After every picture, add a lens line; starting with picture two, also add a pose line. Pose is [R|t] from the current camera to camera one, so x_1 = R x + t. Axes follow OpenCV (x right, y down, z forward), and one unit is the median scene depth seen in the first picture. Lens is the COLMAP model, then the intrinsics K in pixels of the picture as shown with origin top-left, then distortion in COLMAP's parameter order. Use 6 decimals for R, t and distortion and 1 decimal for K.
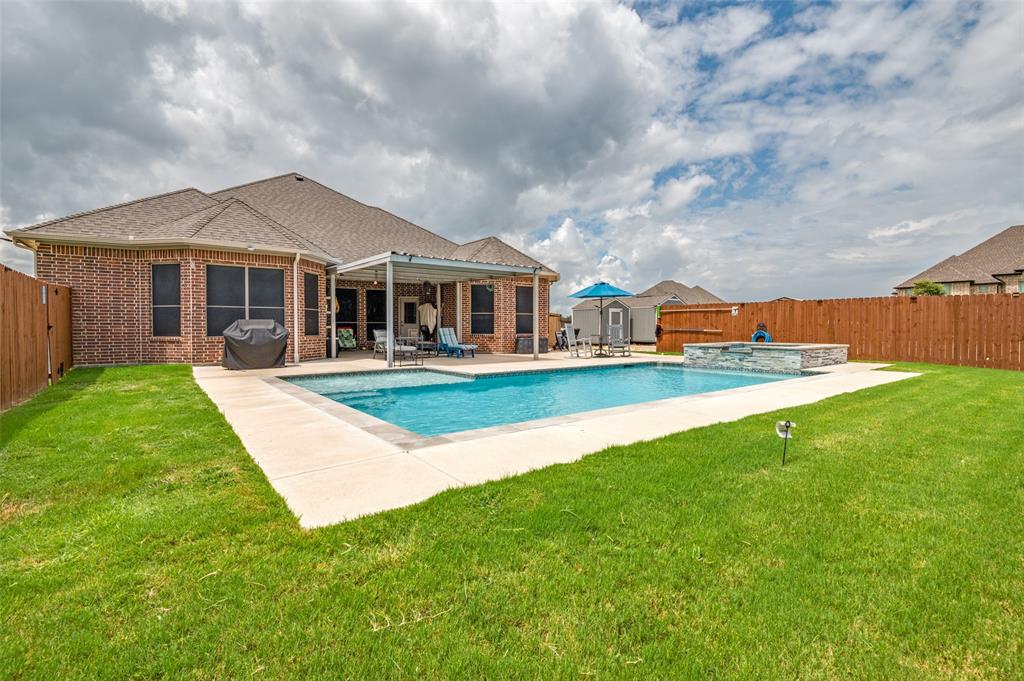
lens RADIAL K [[472.1, 0, 509.8], [0, 472.1, 340.3], [0, 0, 1]] dist [-0.006447, -0.011471]
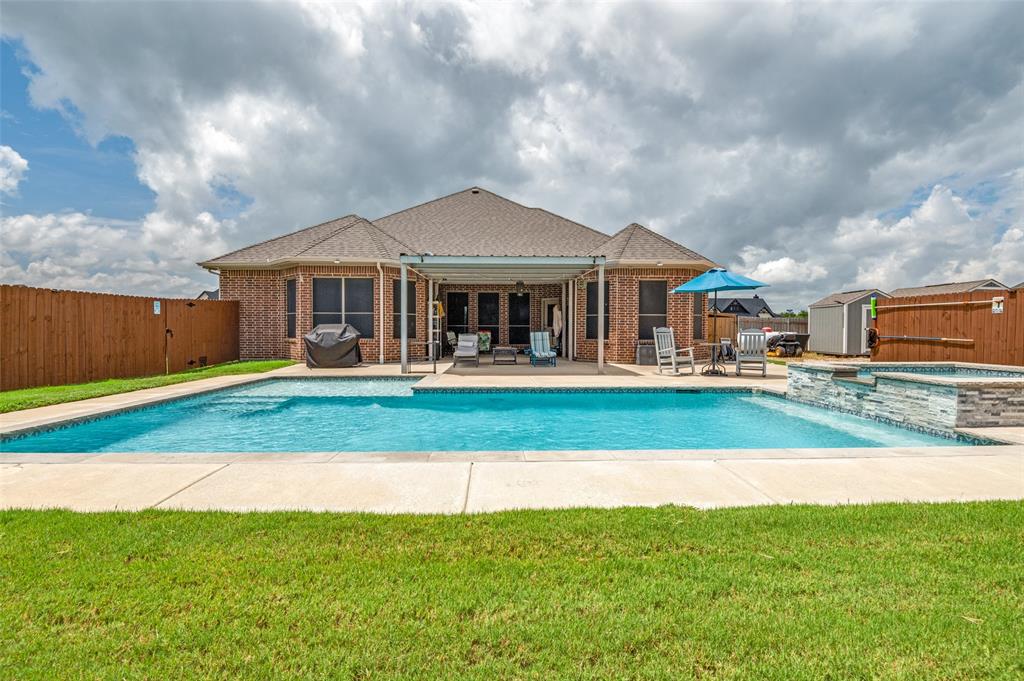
lens RADIAL K [[472.1, 0, 509.8], [0, 472.1, 340.3], [0, 0, 1]] dist [-0.006447, -0.011471]
pose [[0.817284, 0.015947, -0.576015, 0.414655], [-0.018690, 0.999825, 0.001162, -0.013774], [0.575933, 0.009816, 0.817438, 0.295837]]
